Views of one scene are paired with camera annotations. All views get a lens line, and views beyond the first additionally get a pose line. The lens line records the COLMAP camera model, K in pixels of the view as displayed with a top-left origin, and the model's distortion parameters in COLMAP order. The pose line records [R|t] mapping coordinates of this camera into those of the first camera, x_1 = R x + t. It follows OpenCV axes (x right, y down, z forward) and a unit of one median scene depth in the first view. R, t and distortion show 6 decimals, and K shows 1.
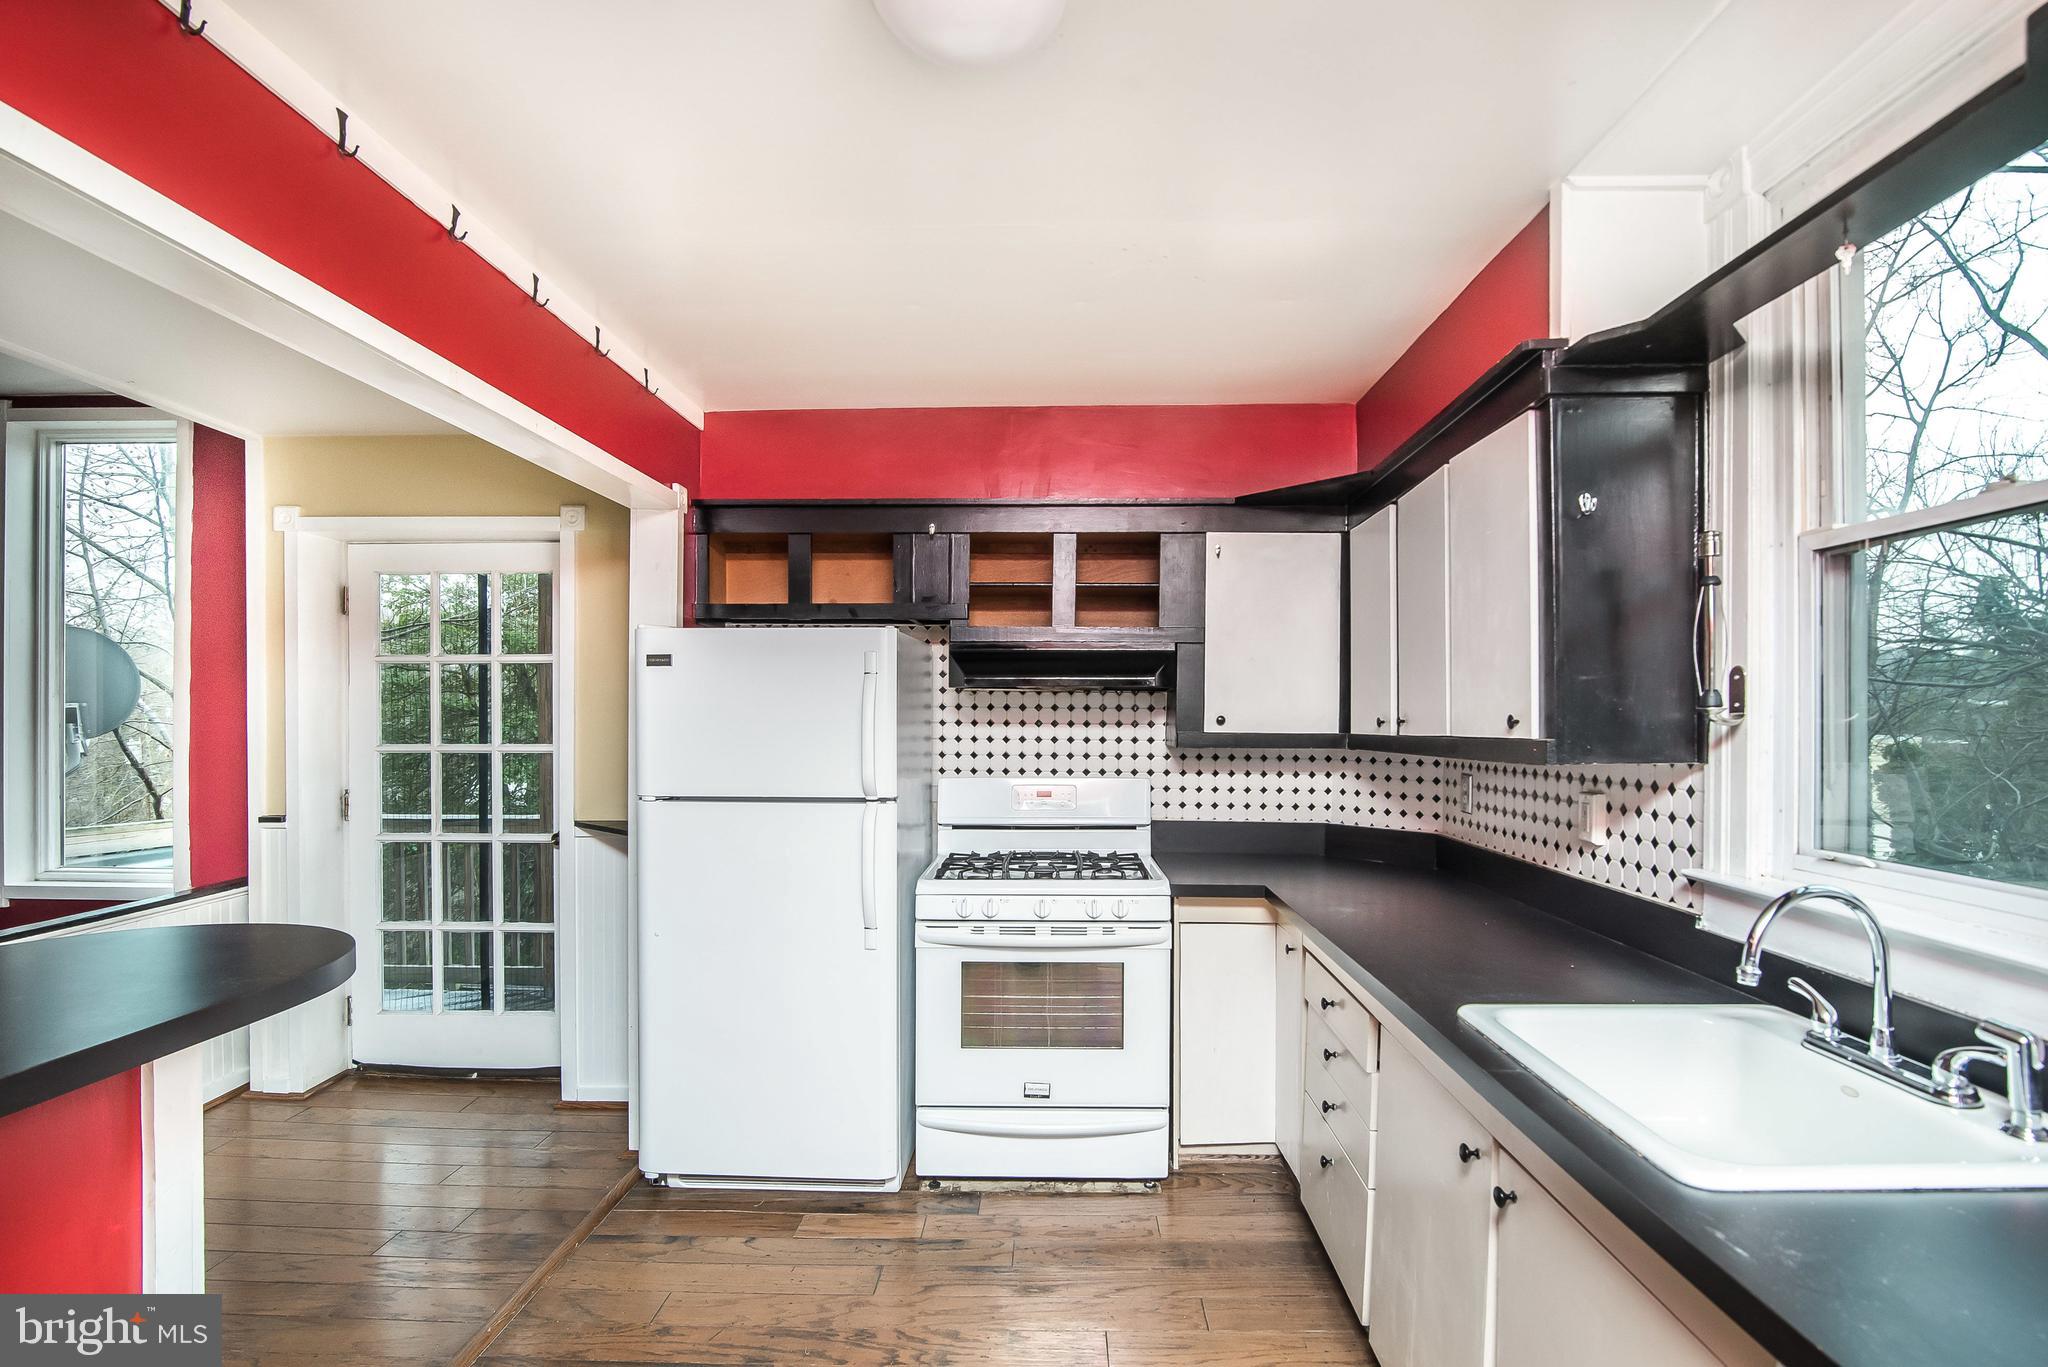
lens RADIAL K [[948.3, 0, 1035.4], [0, 948.3, 719.3], [0, 0, 1]] dist [-0.018551, 0.001911]
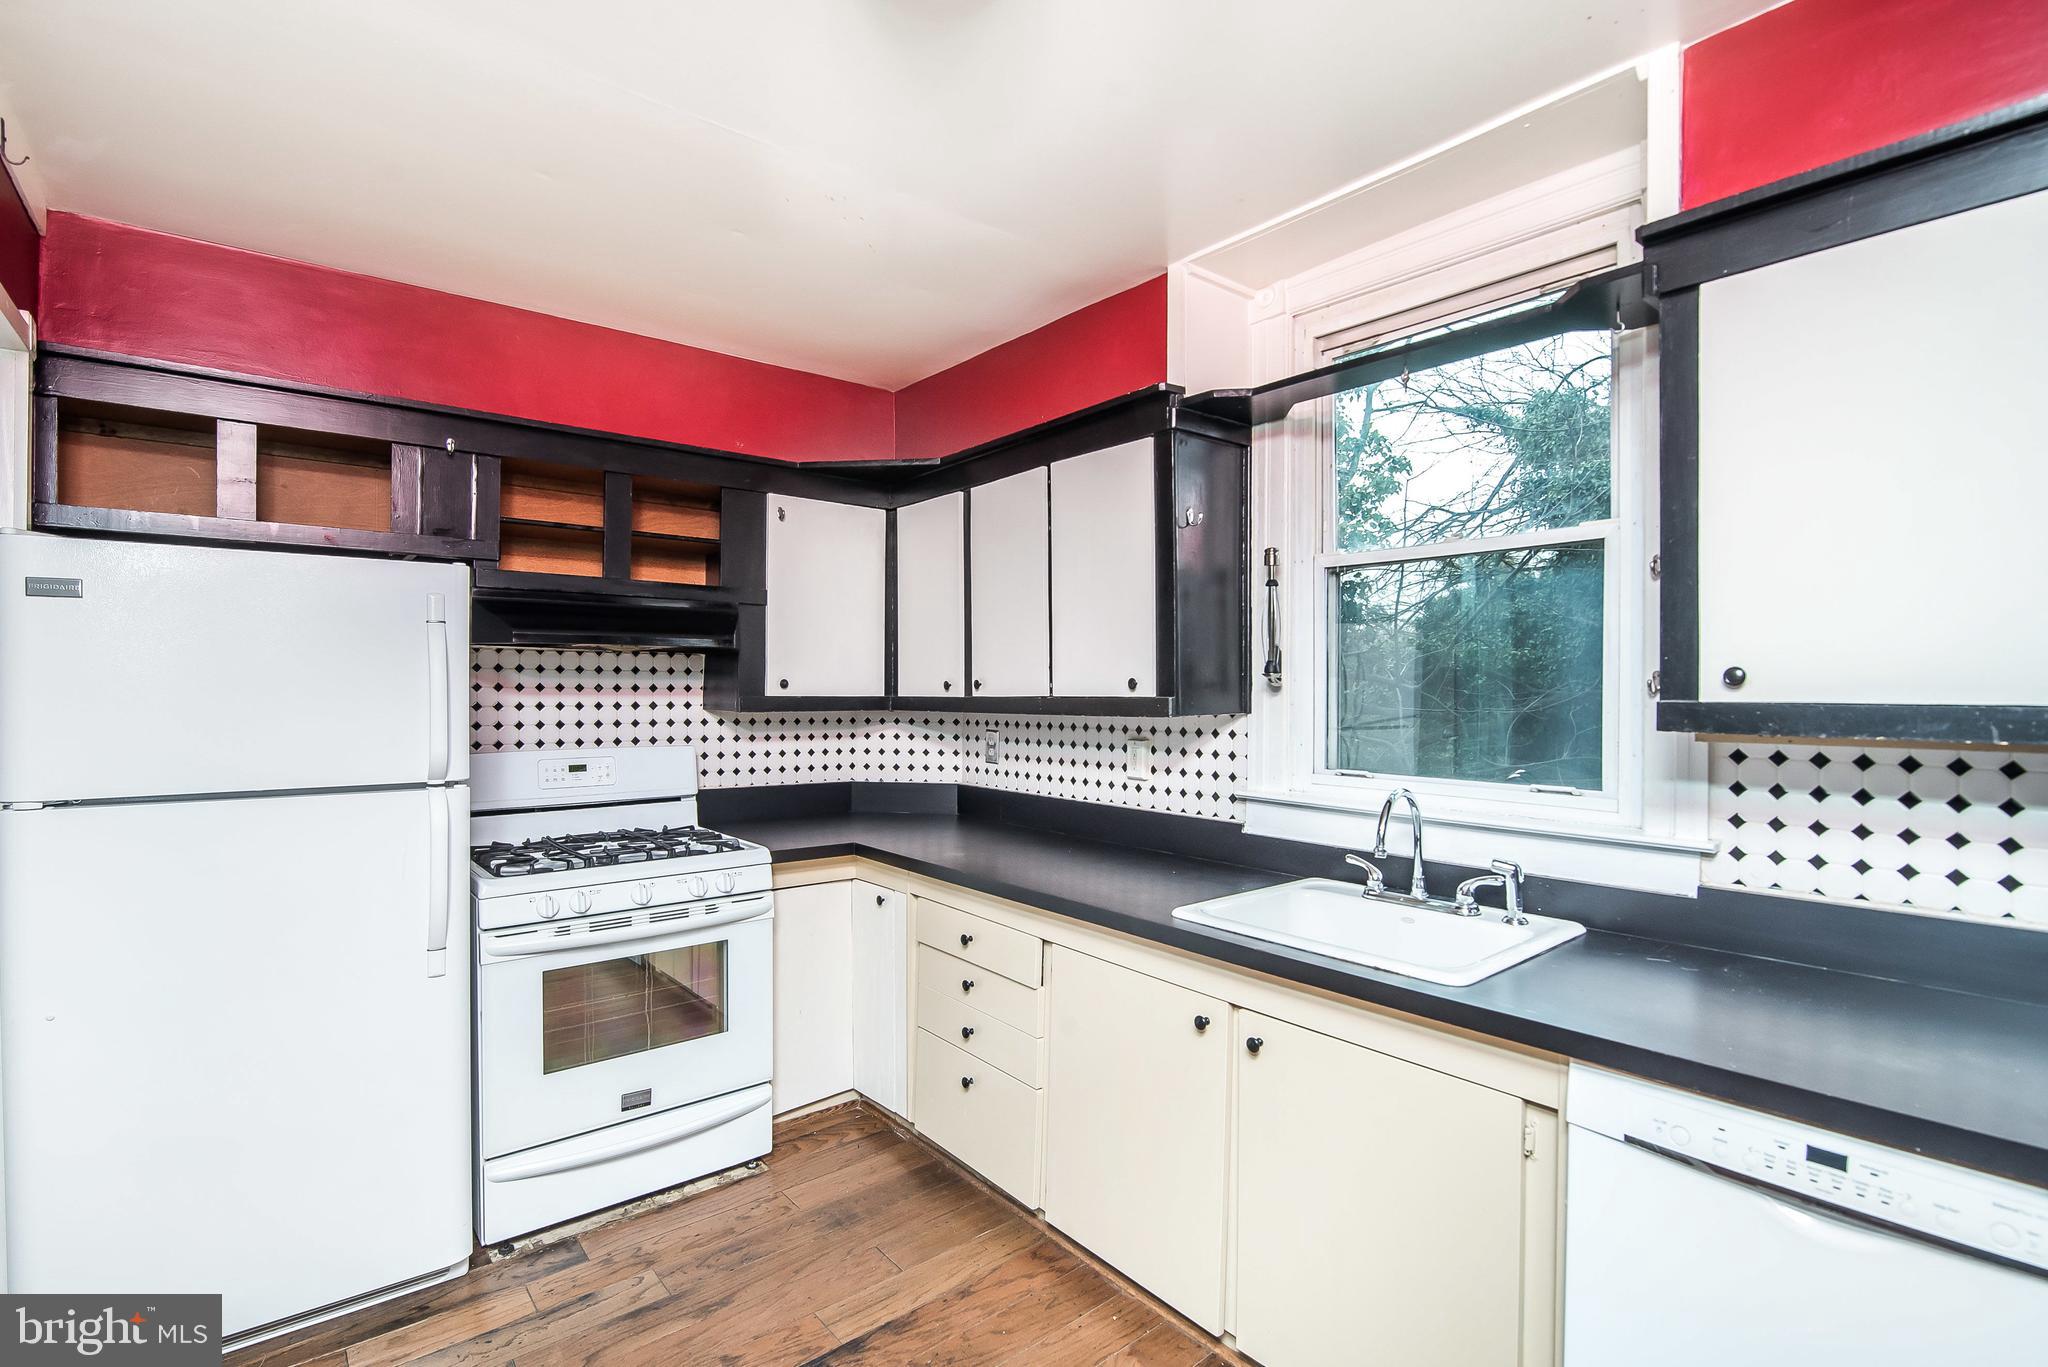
lens RADIAL K [[948.3, 0, 993.2], [0, 948.3, 689.8], [0, 0, 1]] dist [-0.018551, 0.001911]
pose [[0.766824, -0.002938, 0.641851, -0.306709], [-0.000034, 0.999989, 0.004618, 0.003096], [-0.641857, -0.003563, 0.766816, 0.107114]]
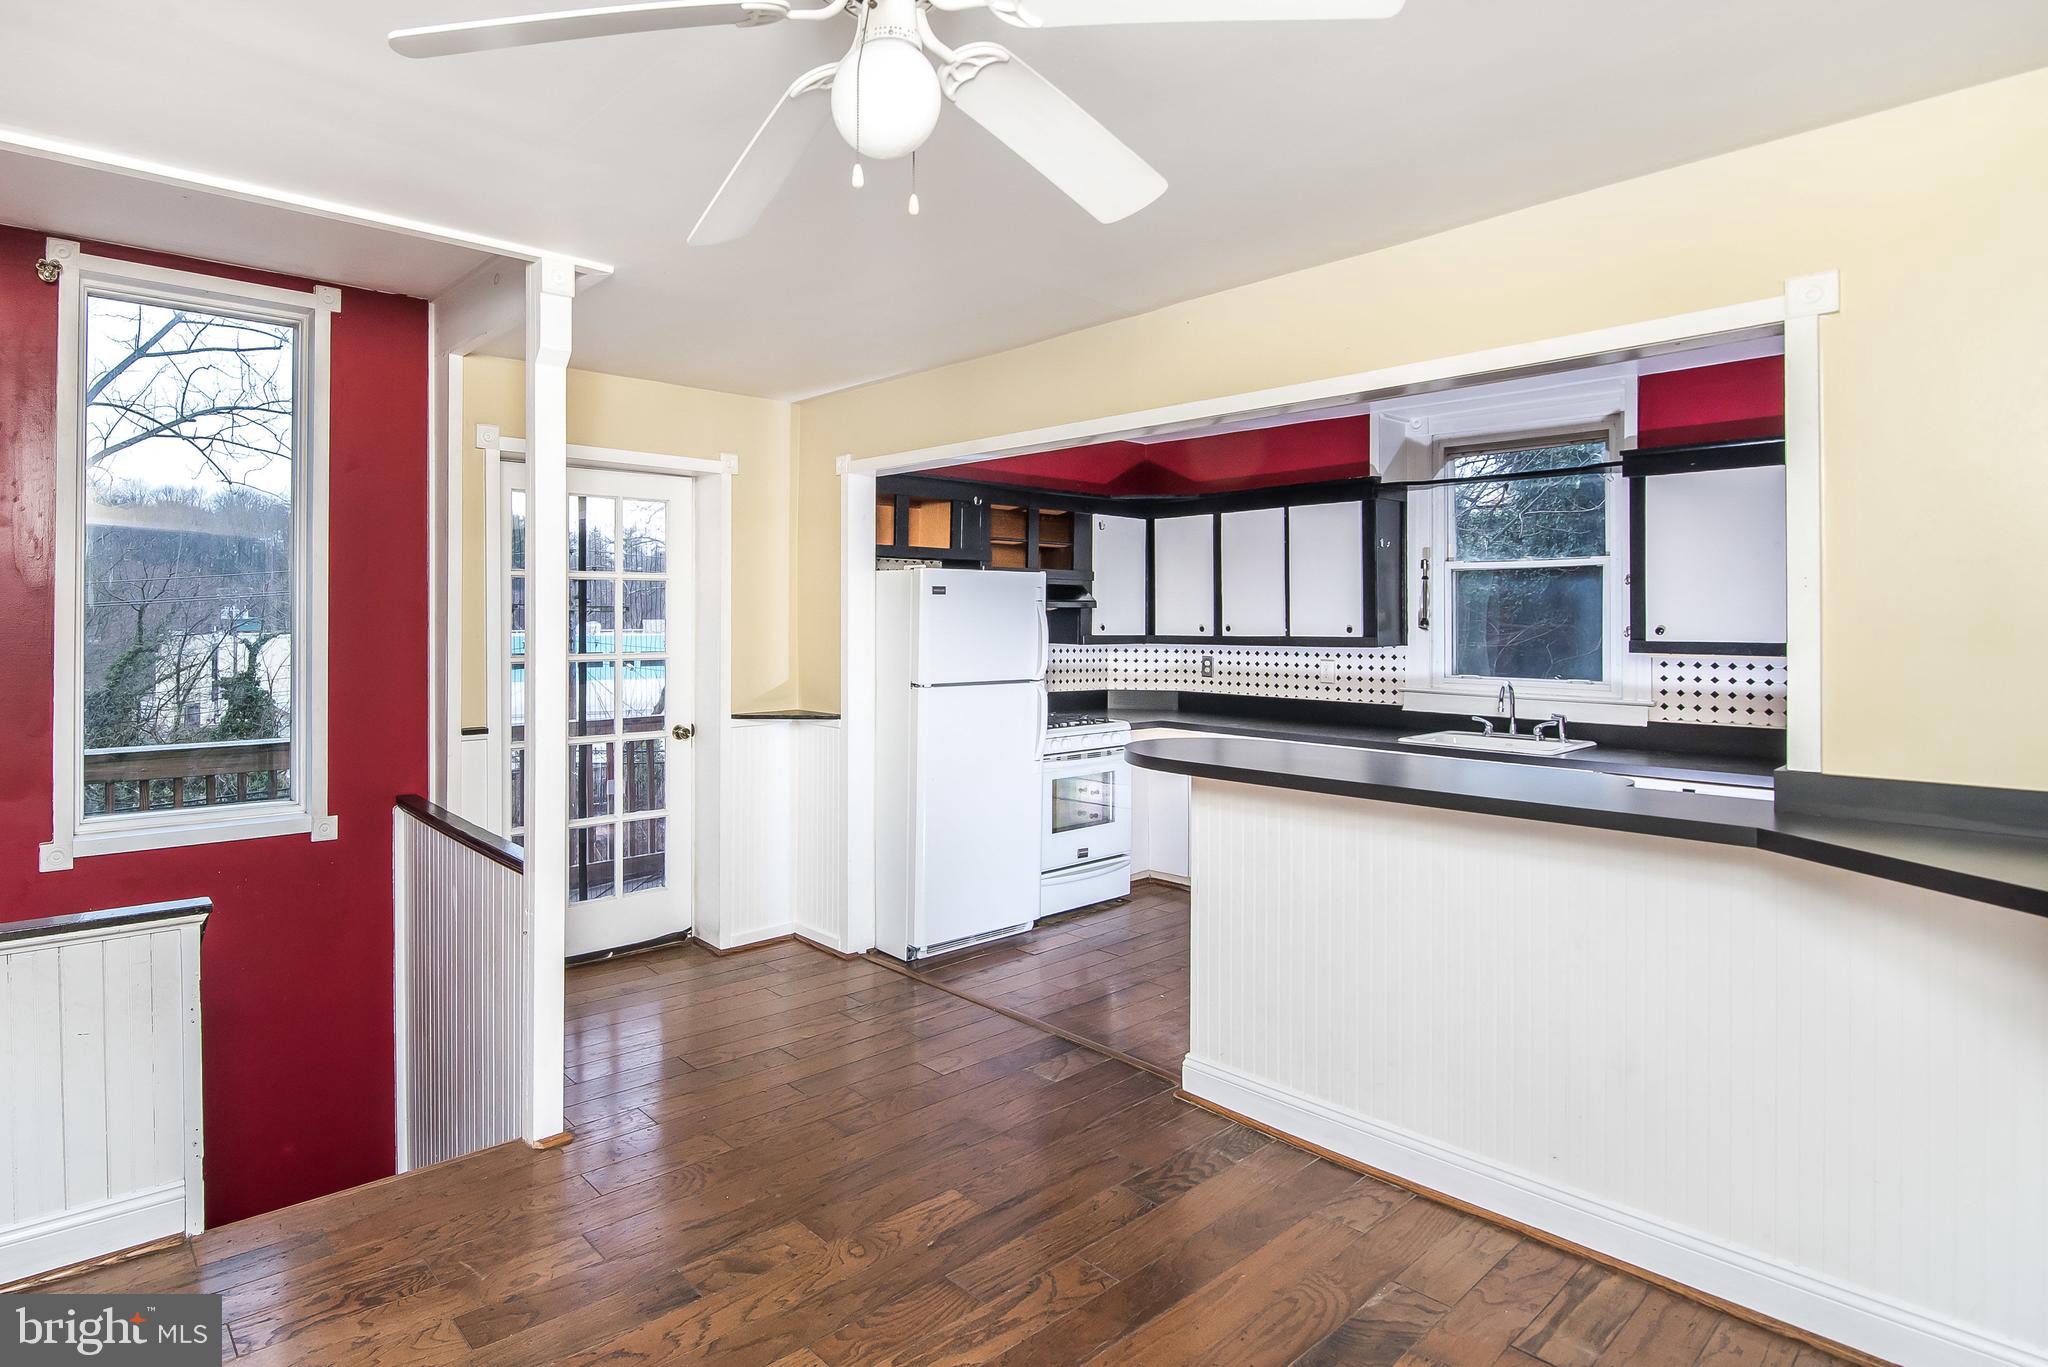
lens RADIAL K [[1064.9, 0, 860.0], [0, 1064.9, 609.6], [0, 0, 1]] dist [-0.016244, -0.000967]
pose [[0.769722, 0.004211, 0.638366, -1.472227], [-0.000736, 0.999983, -0.005710, -0.022124], [-0.638379, 0.003925, 0.769712, -0.181236]]
